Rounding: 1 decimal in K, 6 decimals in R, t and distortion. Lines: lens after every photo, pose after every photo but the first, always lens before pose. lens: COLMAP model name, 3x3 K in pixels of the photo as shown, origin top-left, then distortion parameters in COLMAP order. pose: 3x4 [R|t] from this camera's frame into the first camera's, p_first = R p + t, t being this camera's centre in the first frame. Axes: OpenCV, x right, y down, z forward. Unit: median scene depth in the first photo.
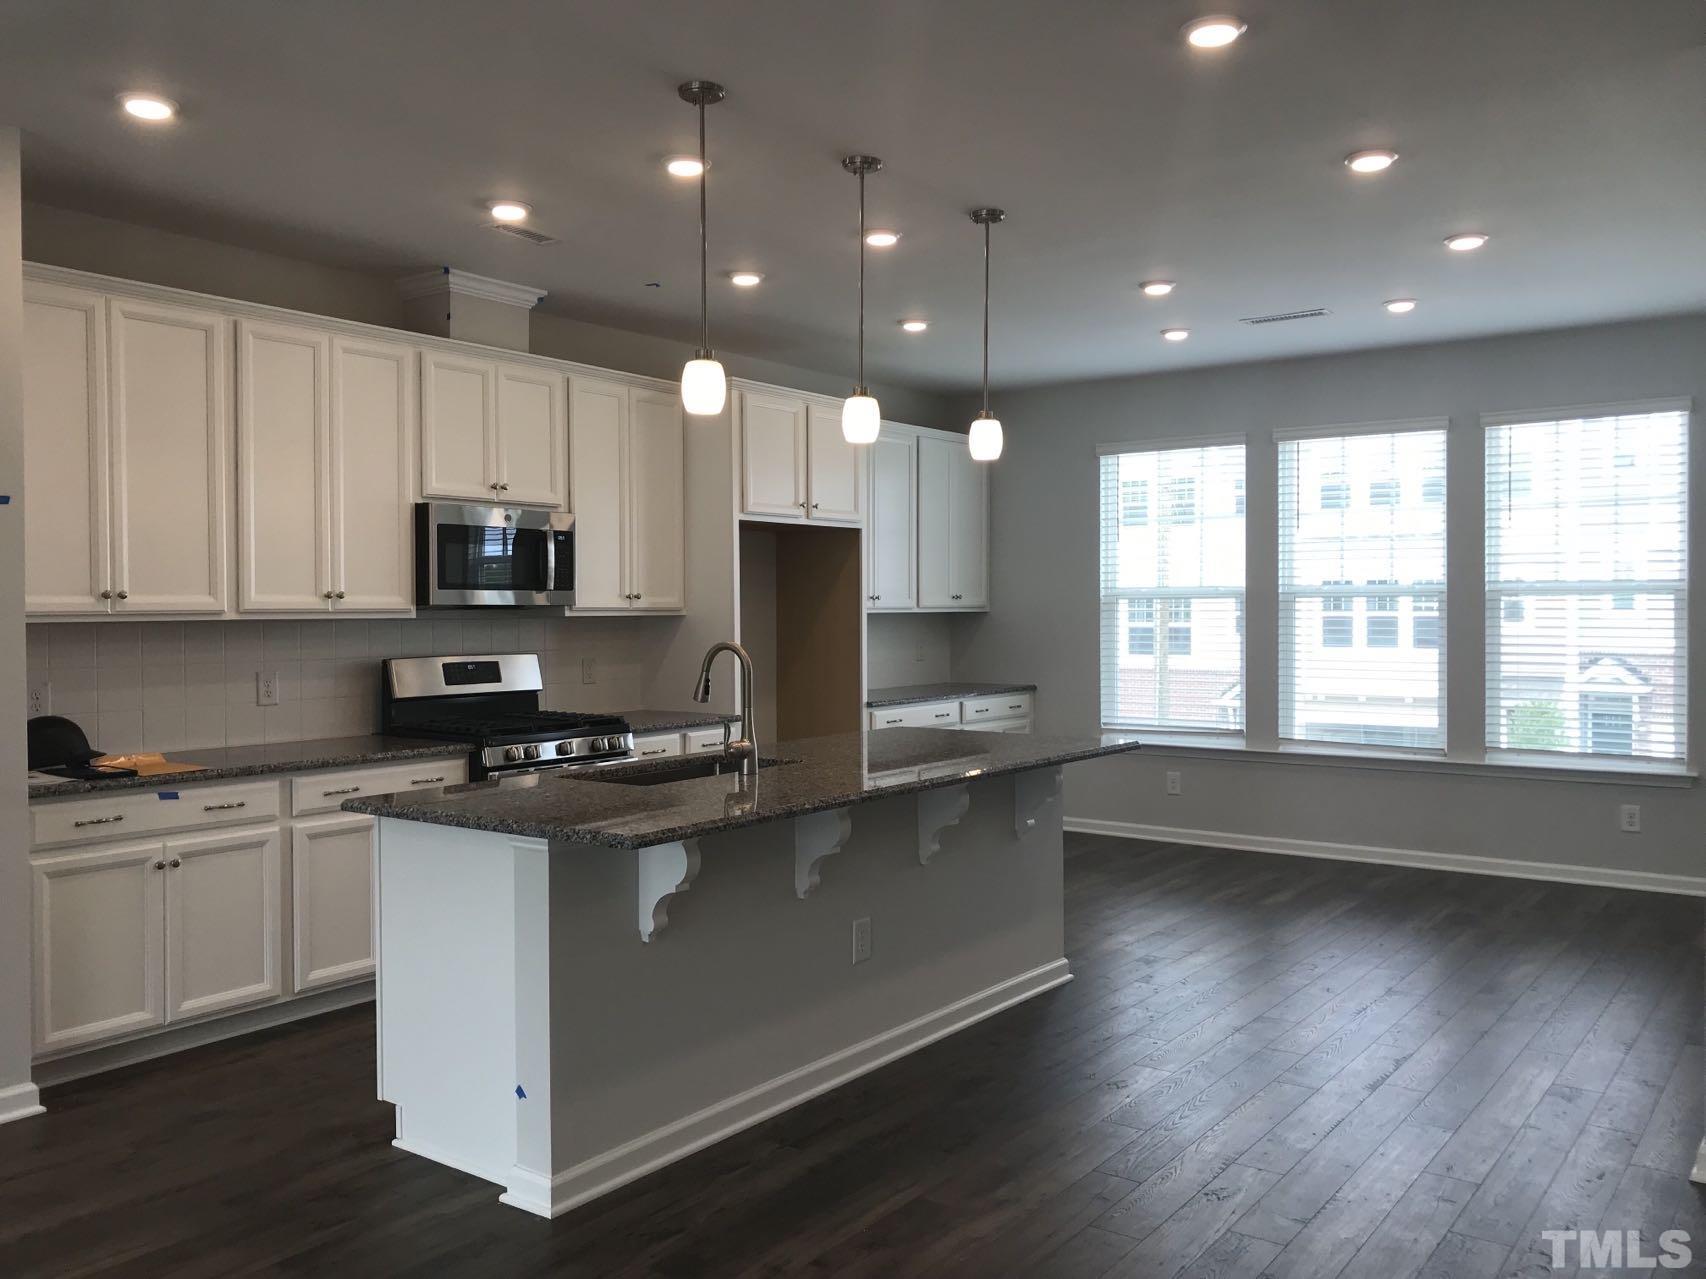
lens RADIAL K [[1395.0, 0, 836.8], [0, 1395.0, 640.0], [0, 0, 1]] dist [0.037602, -0.039684]
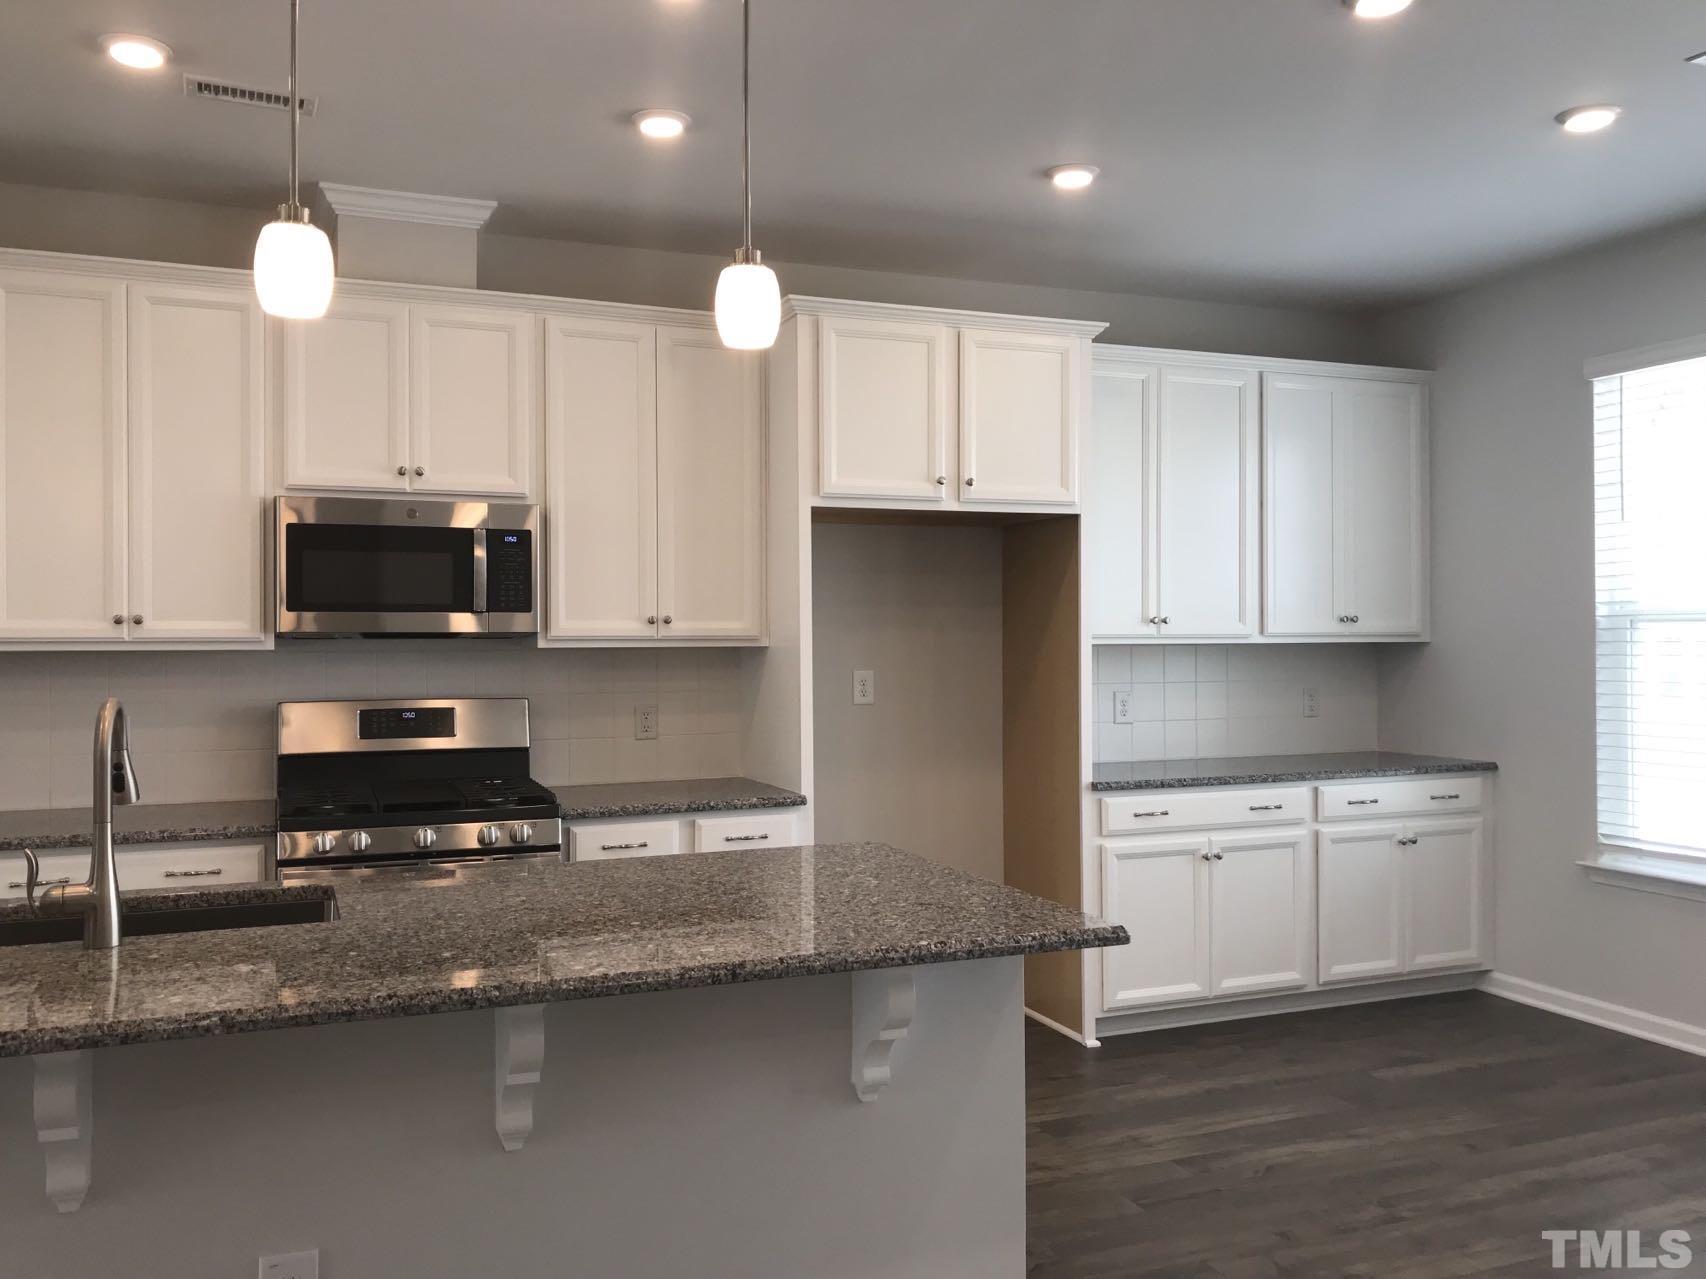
lens RADIAL K [[1395.0, 0, 841.2], [0, 1395.0, 633.6], [0, 0, 1]] dist [0.037602, -0.039684]
pose [[0.852854, -0.000075, -0.522150, 0.333695], [-0.012434, 0.999714, -0.020452, -0.012162], [0.522002, 0.023935, 0.852609, 0.489708]]
